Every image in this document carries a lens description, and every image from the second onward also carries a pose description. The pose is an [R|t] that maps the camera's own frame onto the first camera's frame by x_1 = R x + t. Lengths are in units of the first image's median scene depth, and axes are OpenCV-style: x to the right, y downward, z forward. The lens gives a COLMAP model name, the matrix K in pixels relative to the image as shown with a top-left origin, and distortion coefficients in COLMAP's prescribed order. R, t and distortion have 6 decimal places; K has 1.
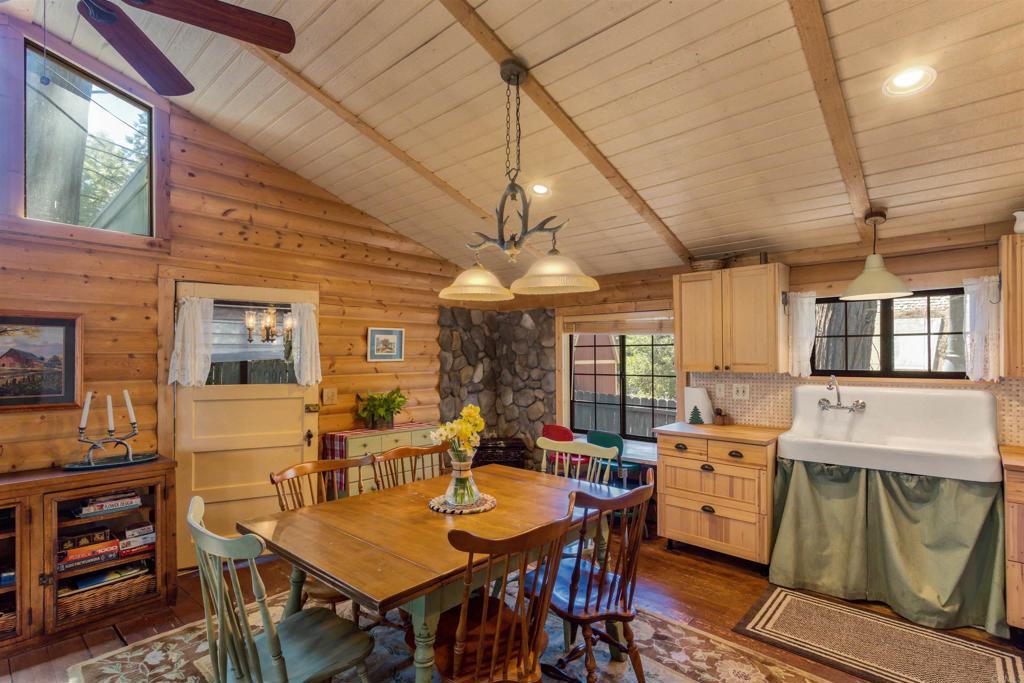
lens RADIAL K [[492.0, 0, 511.7], [0, 492.0, 353.8], [0, 0, 1]] dist [0.001553, 0.000413]
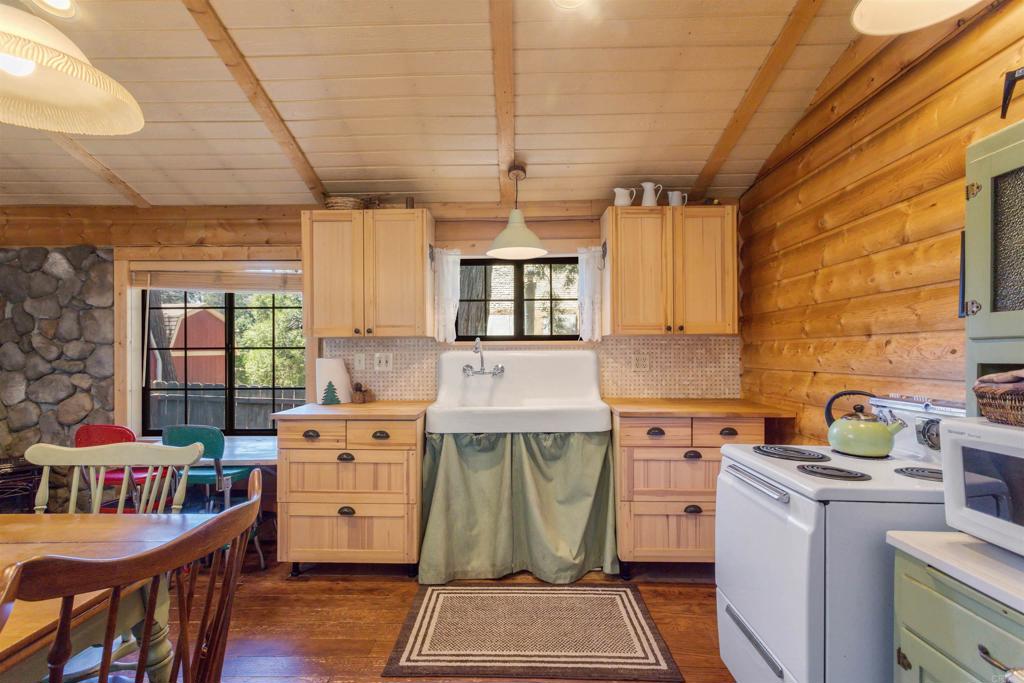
lens RADIAL K [[487.1, 0, 509.0], [0, 487.1, 344.3], [0, 0, 1]] dist [0.002524, 0.000363]
pose [[0.753112, 0.006982, 0.657855, 0.089780], [0.000352, 0.999939, -0.011015, 0.065321], [-0.657892, 0.008527, 0.753064, 0.265155]]
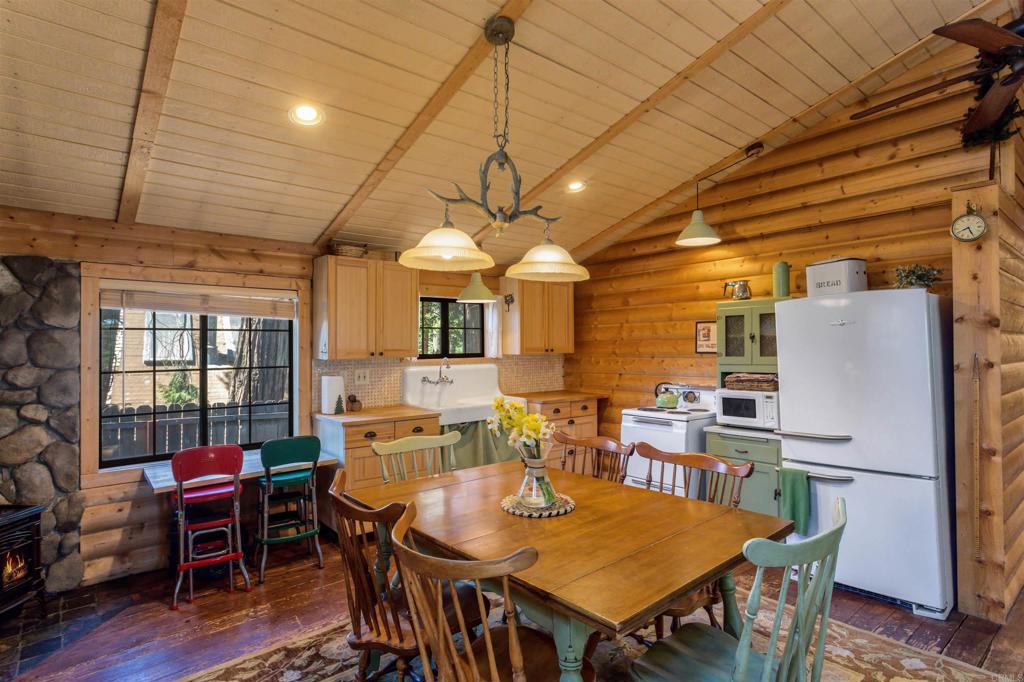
lens RADIAL K [[524.9, 0, 512.0], [0, 524.9, 341.0], [0, 0, 1]] dist [-0.002162, -0.000342]
pose [[0.139418, 0.009564, 0.990187, -0.705937], [0.003007, 0.999945, -0.010082, 0.014218], [-0.990229, 0.004383, 0.139381, 0.620175]]
